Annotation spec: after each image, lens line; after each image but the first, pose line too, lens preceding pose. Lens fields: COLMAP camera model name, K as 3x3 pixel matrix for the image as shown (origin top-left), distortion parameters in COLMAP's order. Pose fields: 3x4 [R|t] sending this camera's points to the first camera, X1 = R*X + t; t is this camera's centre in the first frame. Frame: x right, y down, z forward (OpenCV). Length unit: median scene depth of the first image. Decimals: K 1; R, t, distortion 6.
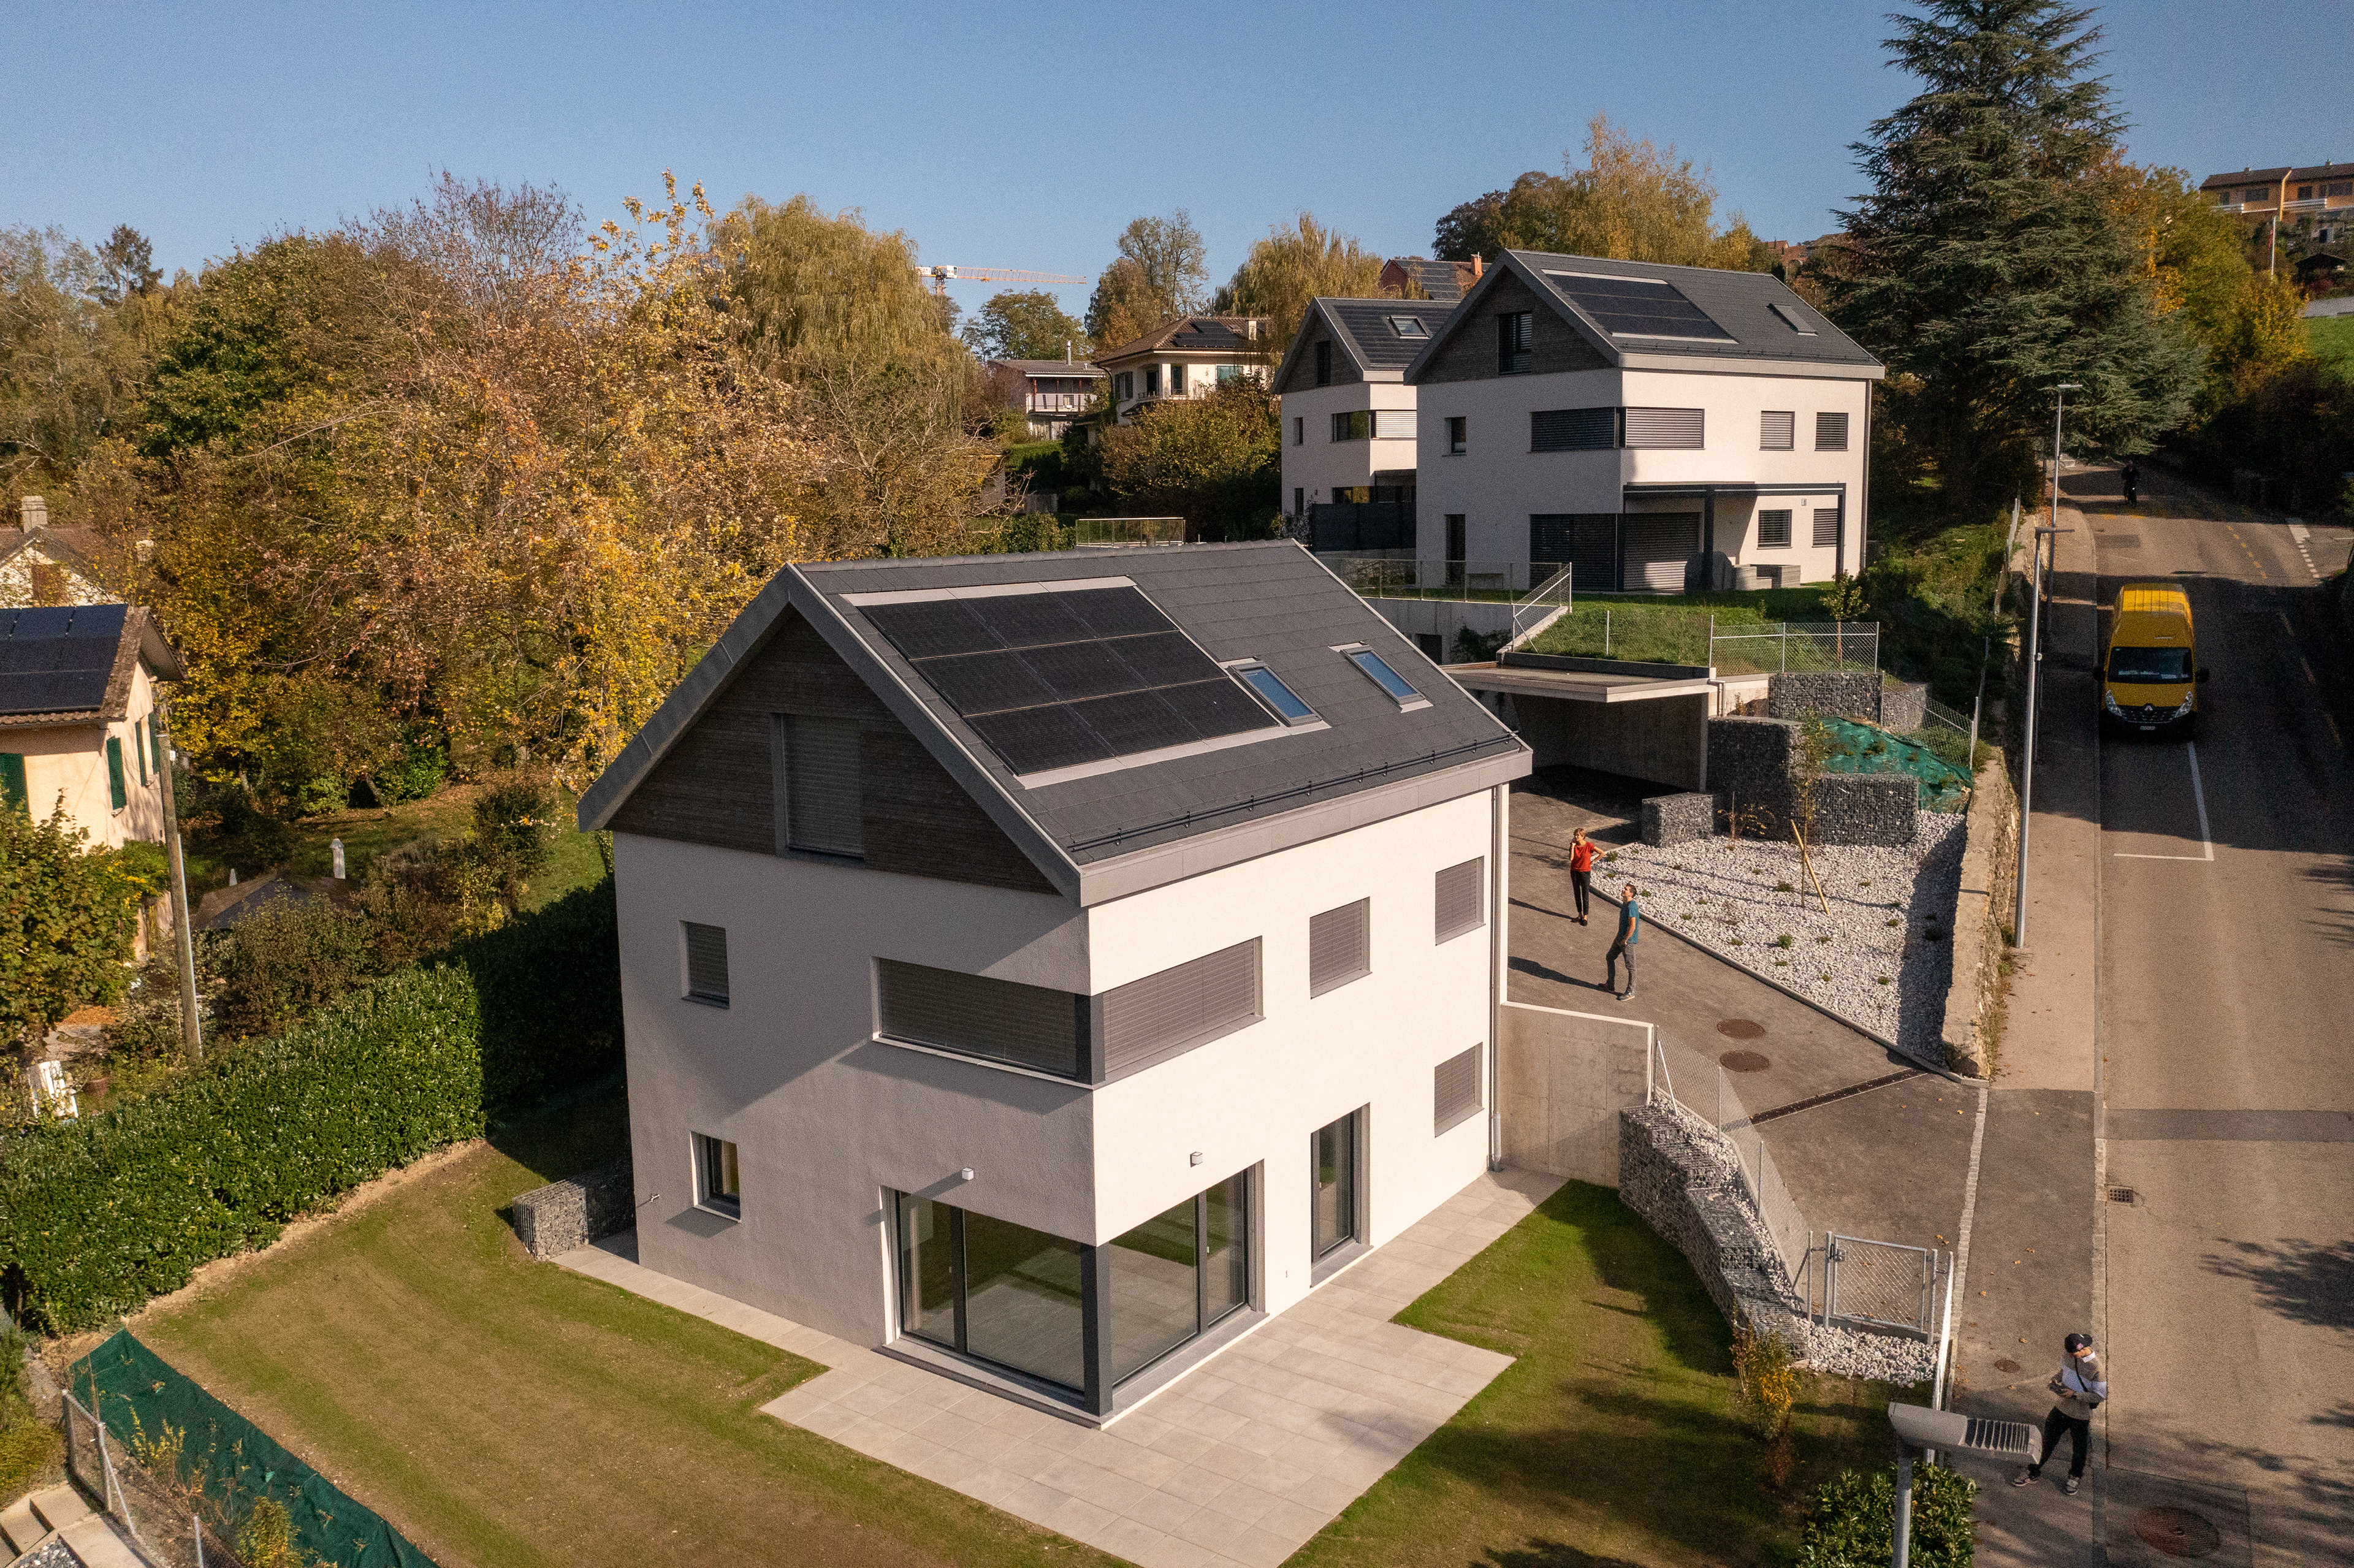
lens RADIAL K [[1849.1, 0, 1170.5], [0, 1849.1, 788.2], [0, 0, 1]] dist [-0.015932, -0.006800]
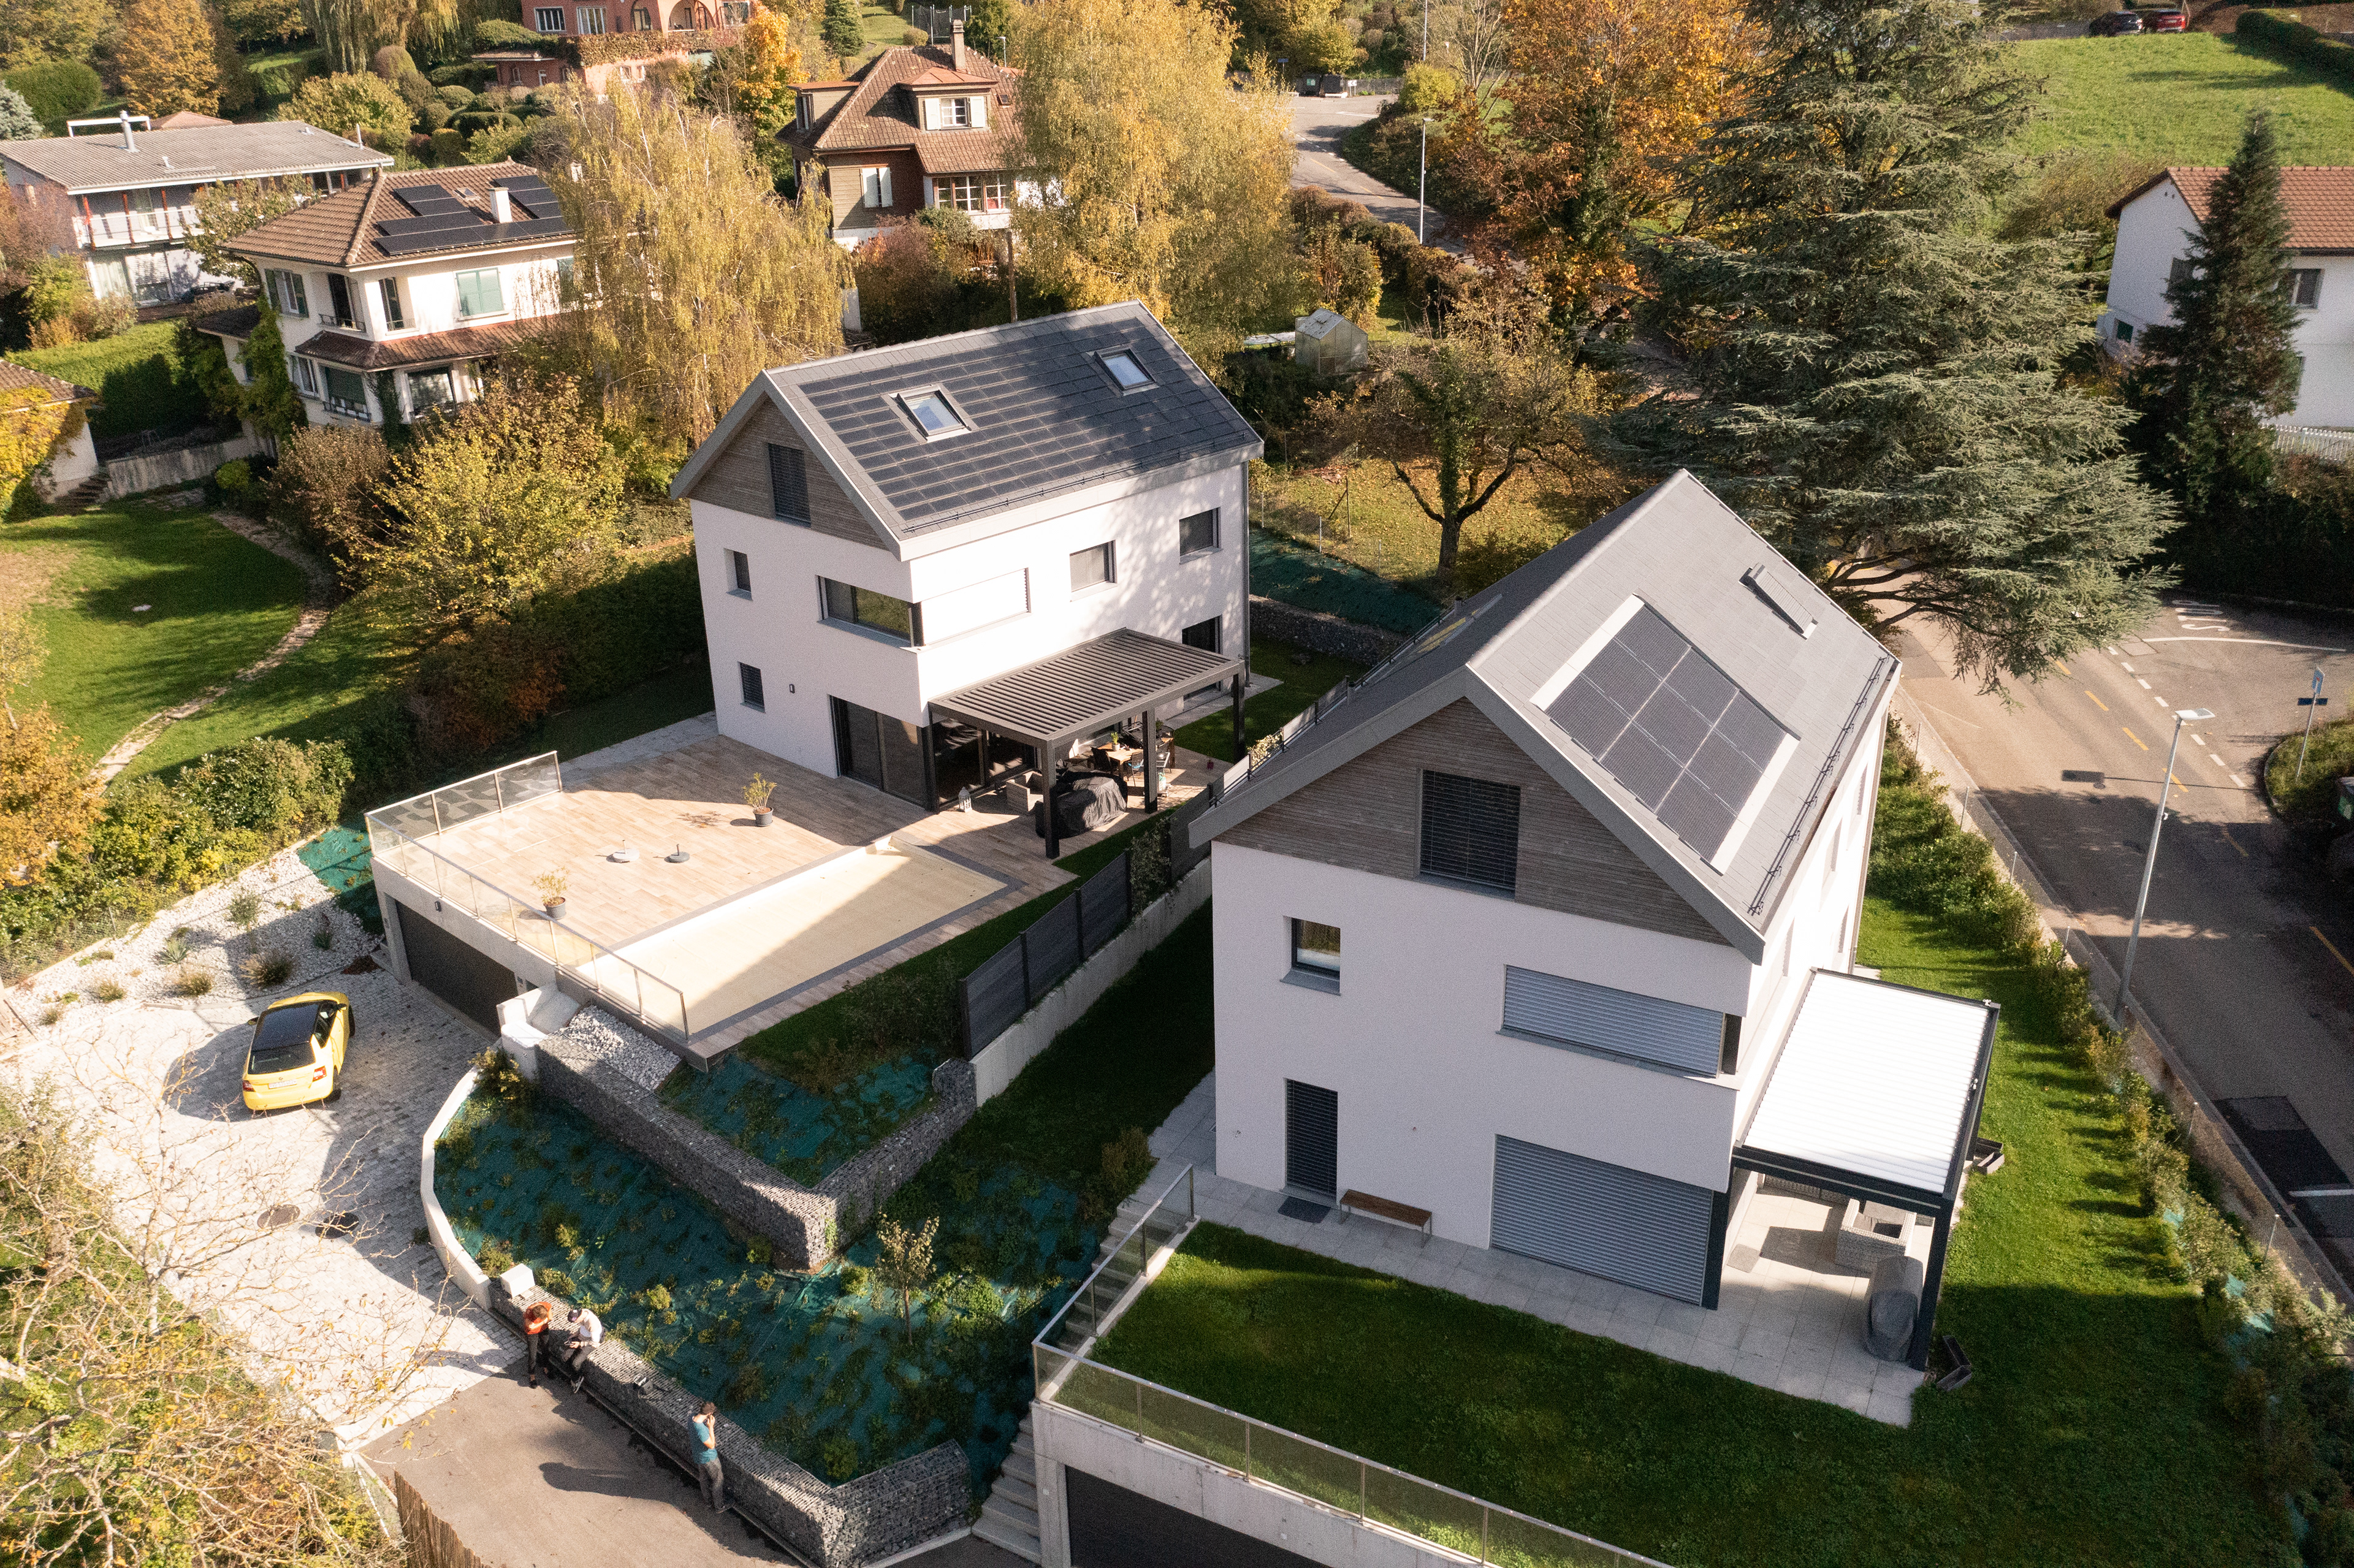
lens RADIAL K [[1849.1, 0, 1170.5], [0, 1849.1, 788.2], [0, 0, 1]] dist [-0.015932, -0.006800]
pose [[0.894210, -0.178821, 0.410379, -0.119966], [0.072639, 0.962560, 0.261153, -0.558547], [-0.441714, -0.203716, 0.873721, 0.882145]]
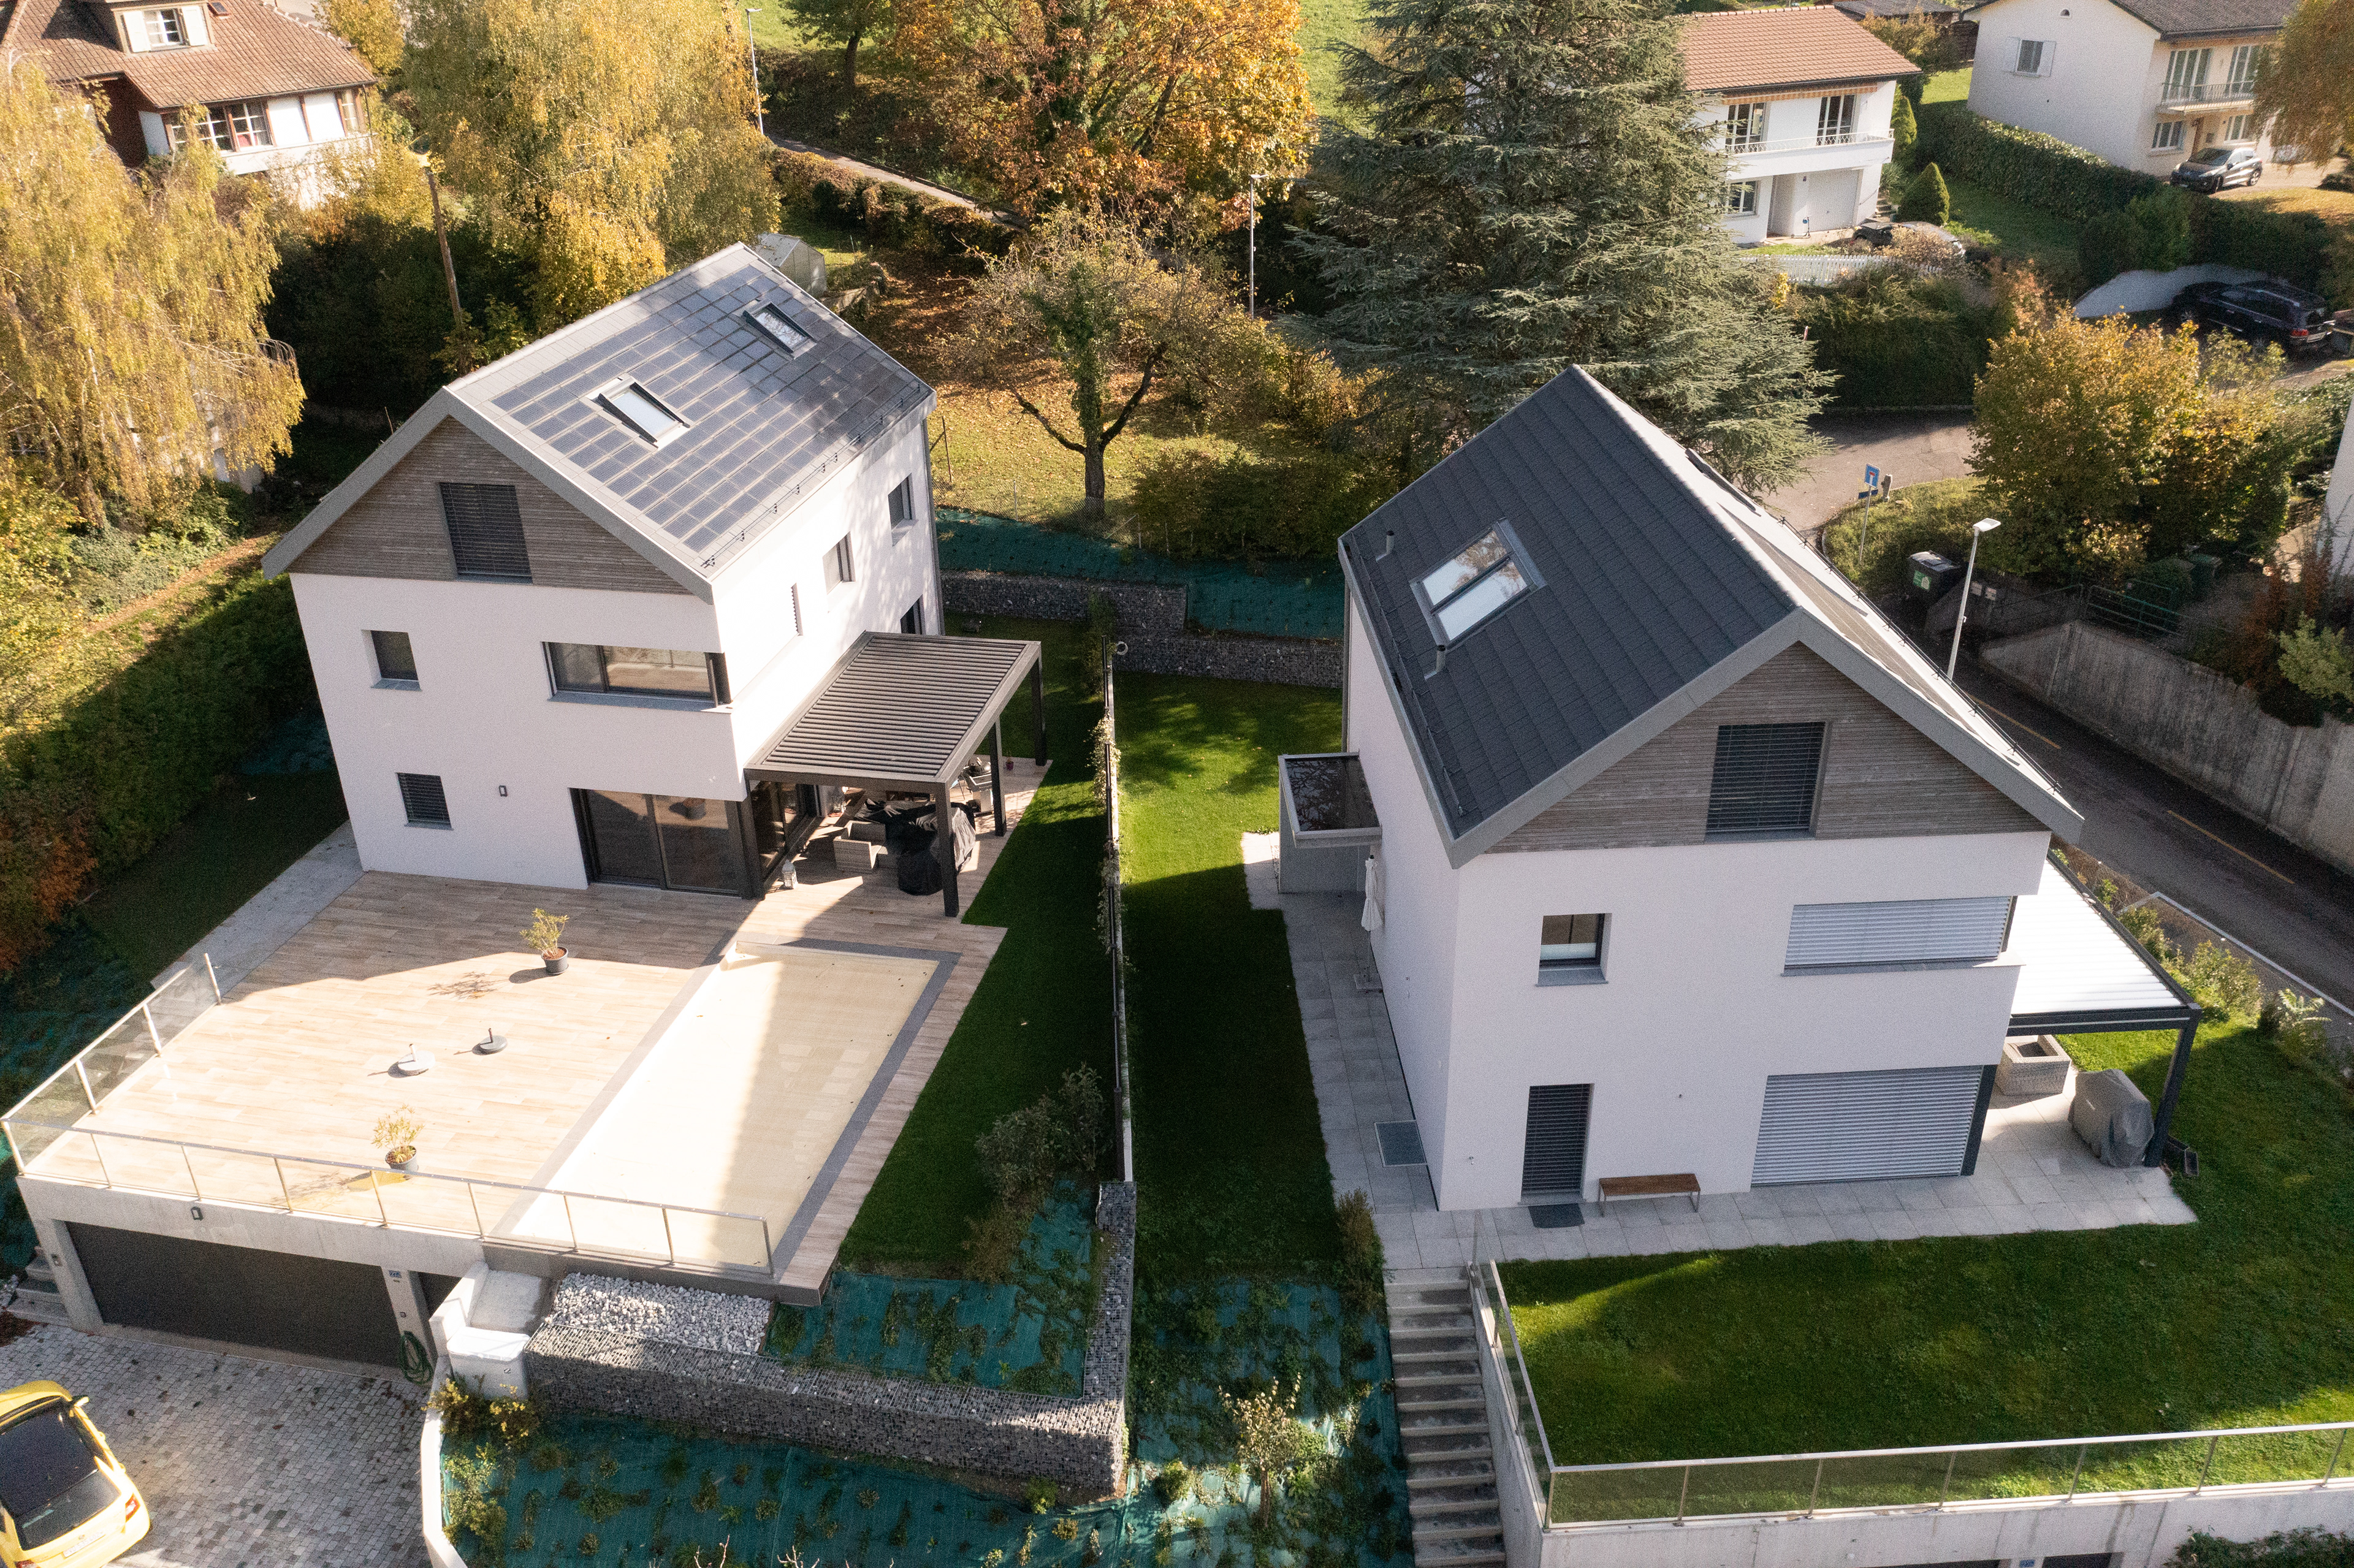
lens RADIAL K [[1849.1, 0, 1170.5], [0, 1849.1, 788.2], [0, 0, 1]] dist [-0.015932, -0.006800]
pose [[0.539485, -0.380645, 0.751043, -0.348541], [0.137260, 0.919806, 0.367582, -0.620989], [-0.830732, -0.095217, 0.548469, 1.260073]]
